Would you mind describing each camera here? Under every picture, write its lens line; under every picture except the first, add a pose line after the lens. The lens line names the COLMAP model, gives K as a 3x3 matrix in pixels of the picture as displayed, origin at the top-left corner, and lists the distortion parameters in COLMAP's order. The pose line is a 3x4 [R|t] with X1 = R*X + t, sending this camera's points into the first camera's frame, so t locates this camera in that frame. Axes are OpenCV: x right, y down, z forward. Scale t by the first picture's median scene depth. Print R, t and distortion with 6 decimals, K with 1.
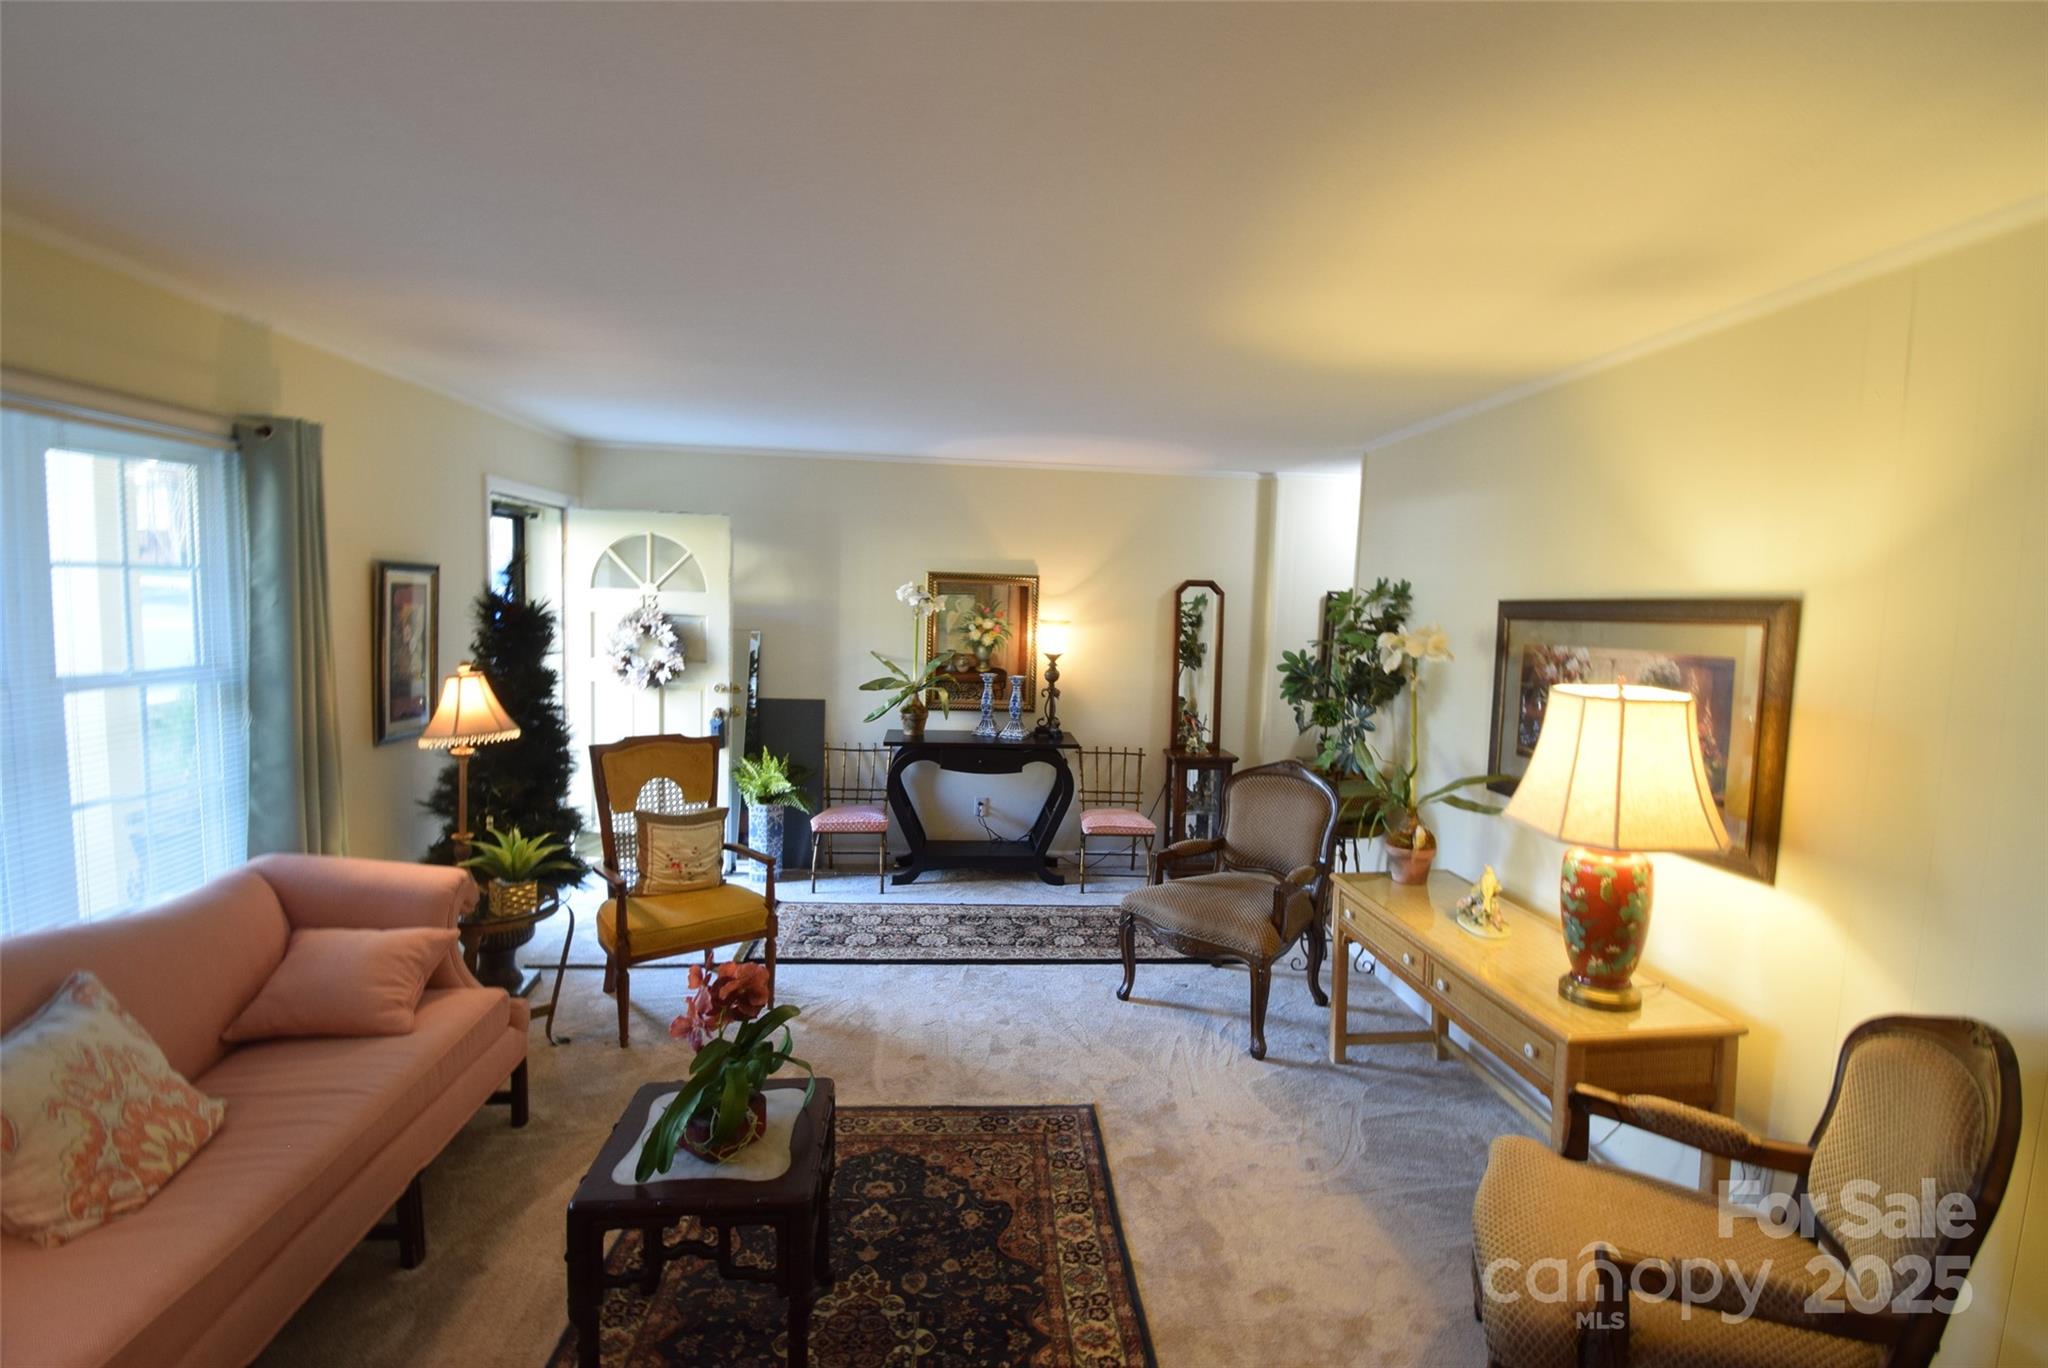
lens RADIAL K [[907.5, 0, 1039.7], [0, 907.5, 677.2], [0, 0, 1]] dist [0.004057, -0.017659]
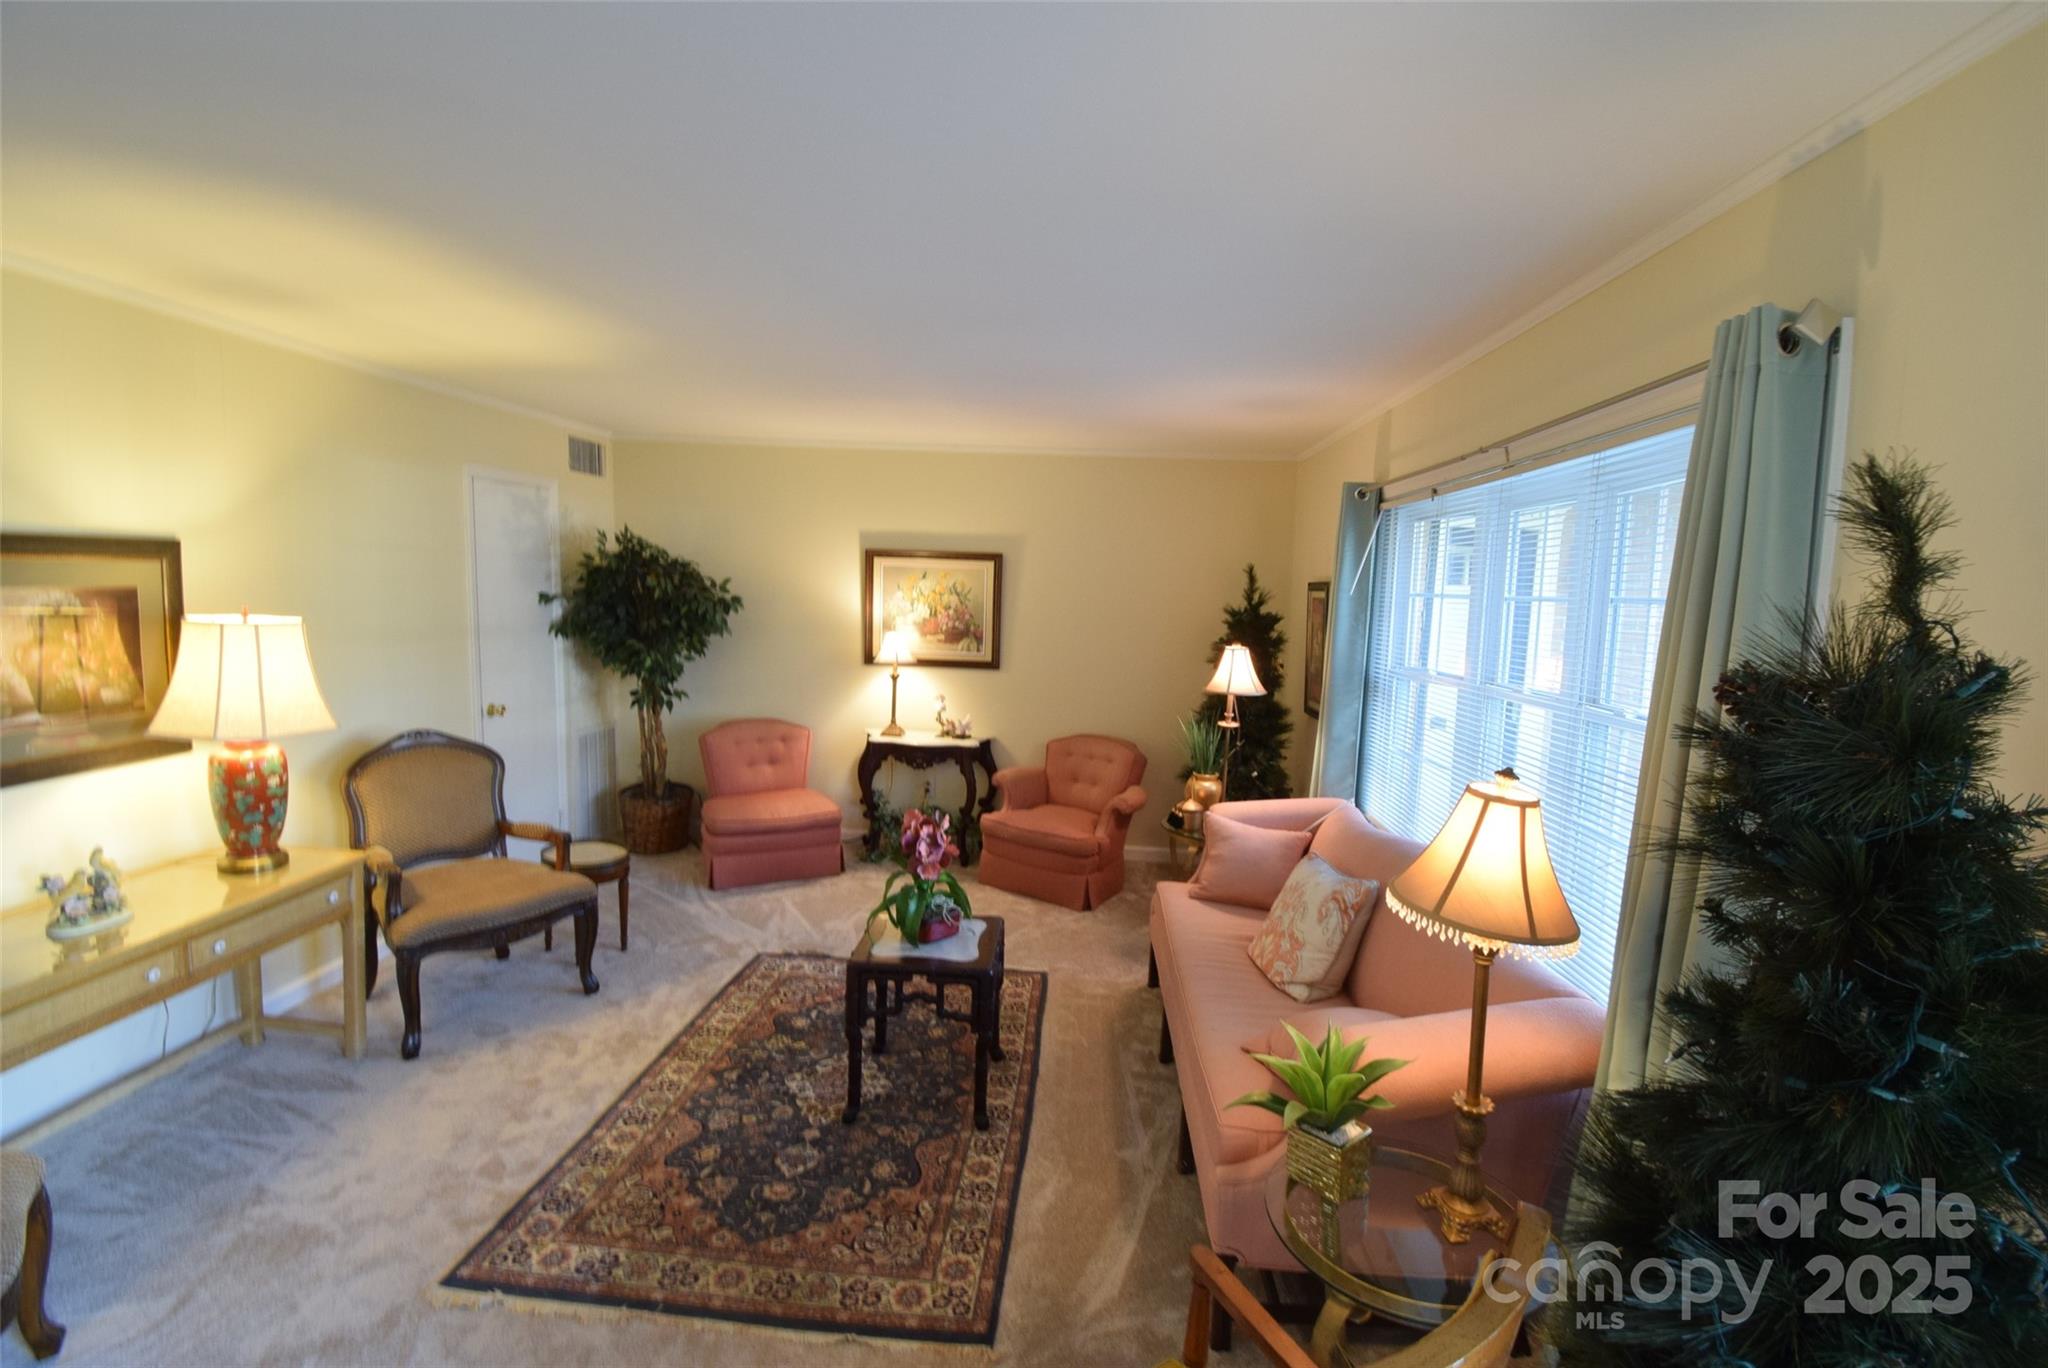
lens RADIAL K [[907.5, 0, 1046.3], [0, 907.5, 680.1], [0, 0, 1]] dist [0.004057, -0.017659]
pose [[-0.987611, -0.077792, 0.136279, -0.364134], [-0.051562, 0.981123, 0.186384, -0.110137], [-0.148206, 0.177048, -0.972980, 1.197573]]
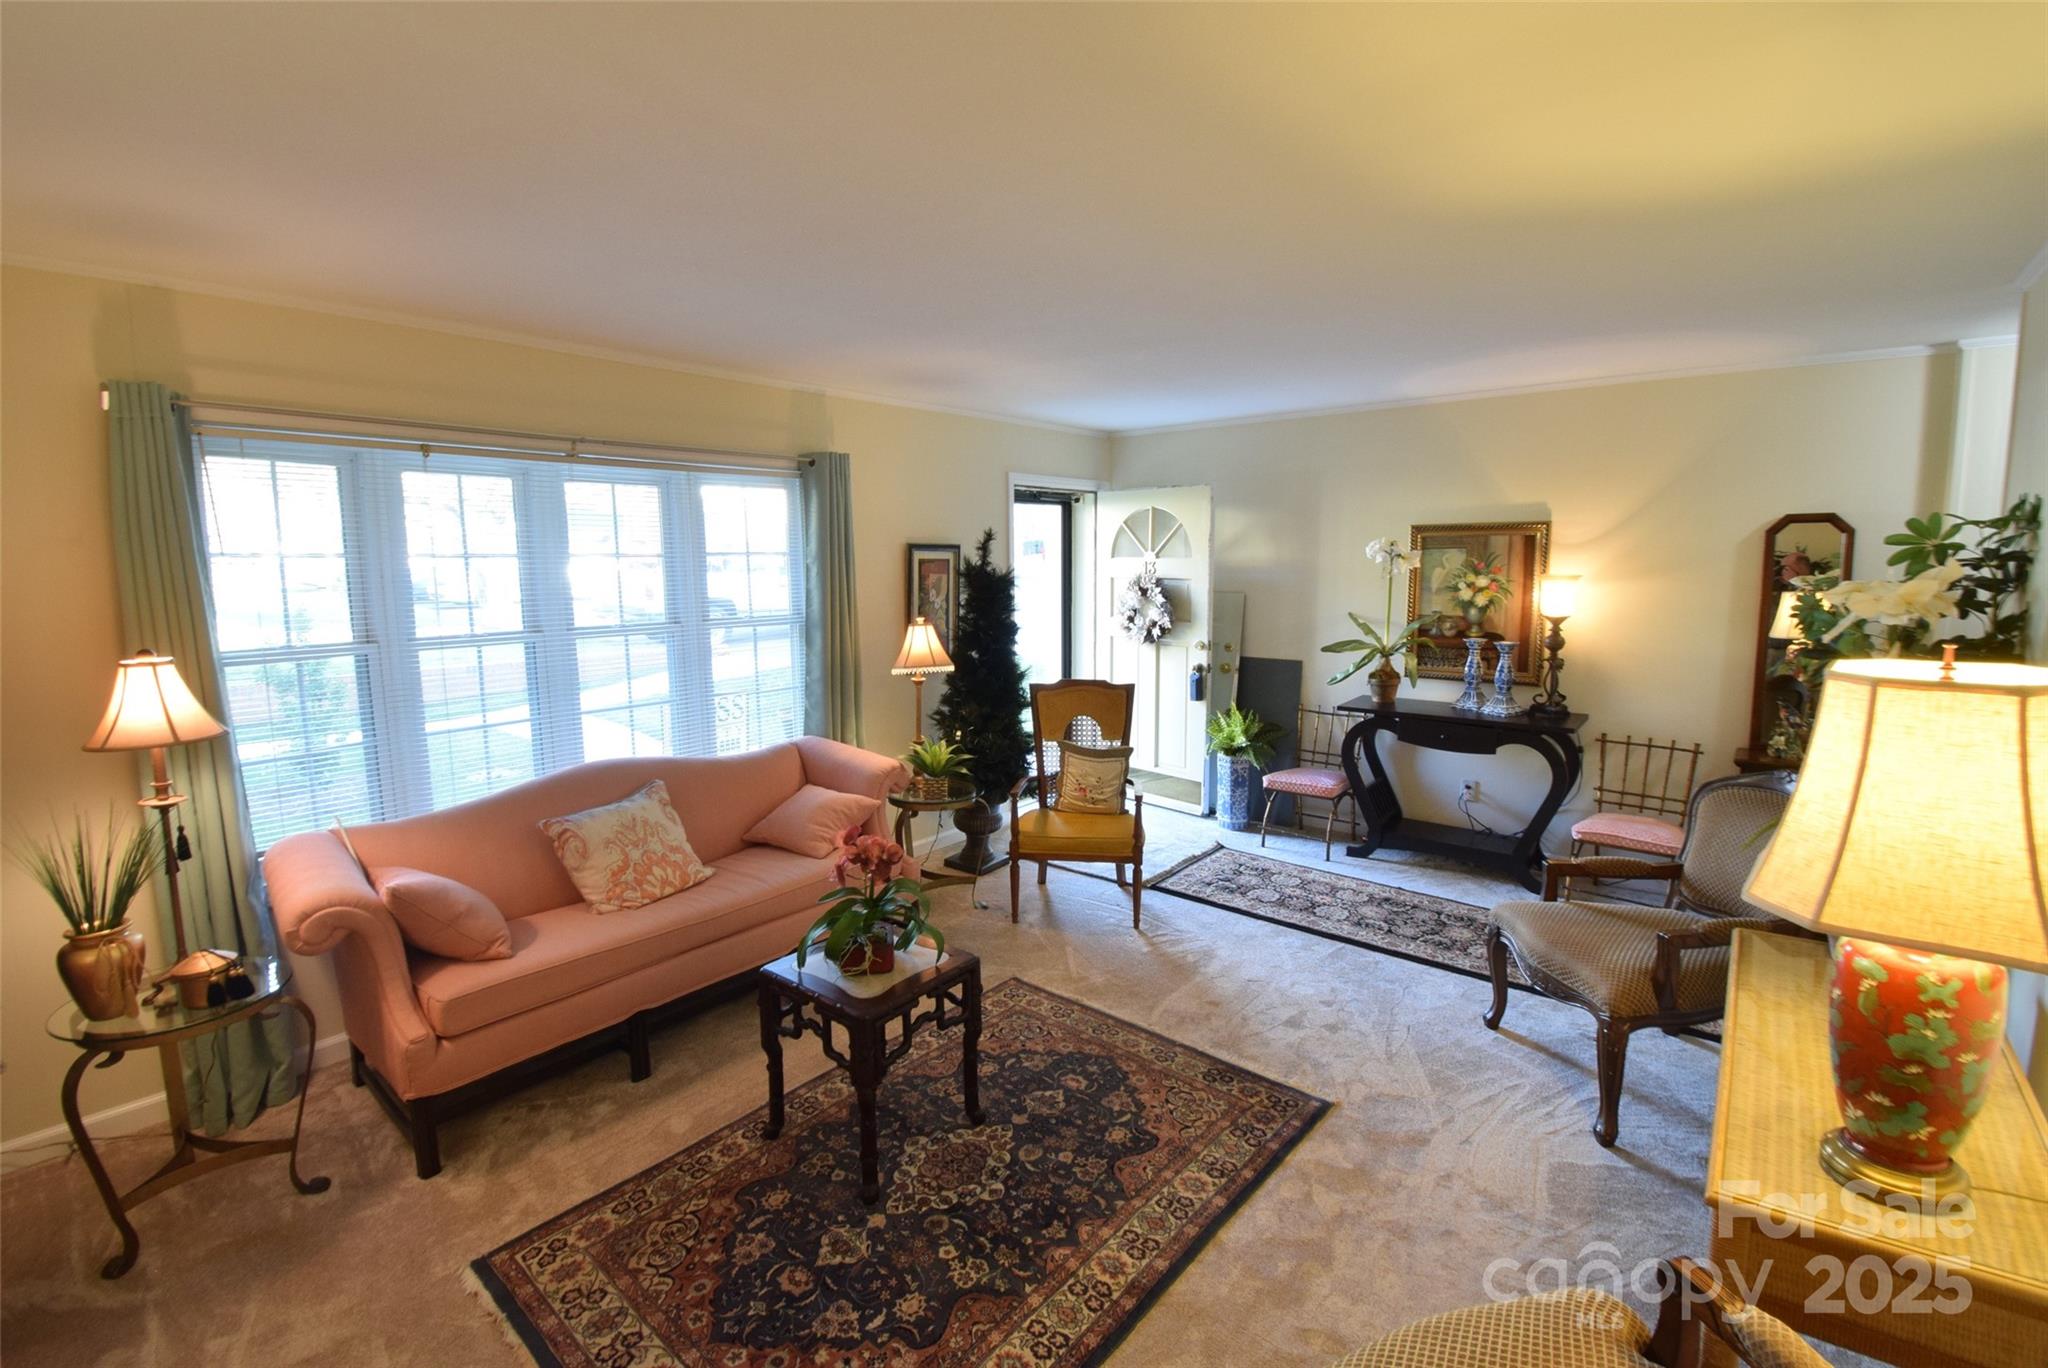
lens RADIAL K [[907.5, 0, 1019.7], [0, 907.5, 677.2], [0, 0, 1]] dist [0.004057, -0.017659]
pose [[0.704173, 0.055044, -0.707892, 0.362961], [-0.030250, 0.998411, 0.047543, 0.006828], [0.709384, -0.012064, 0.704719, 0.108212]]
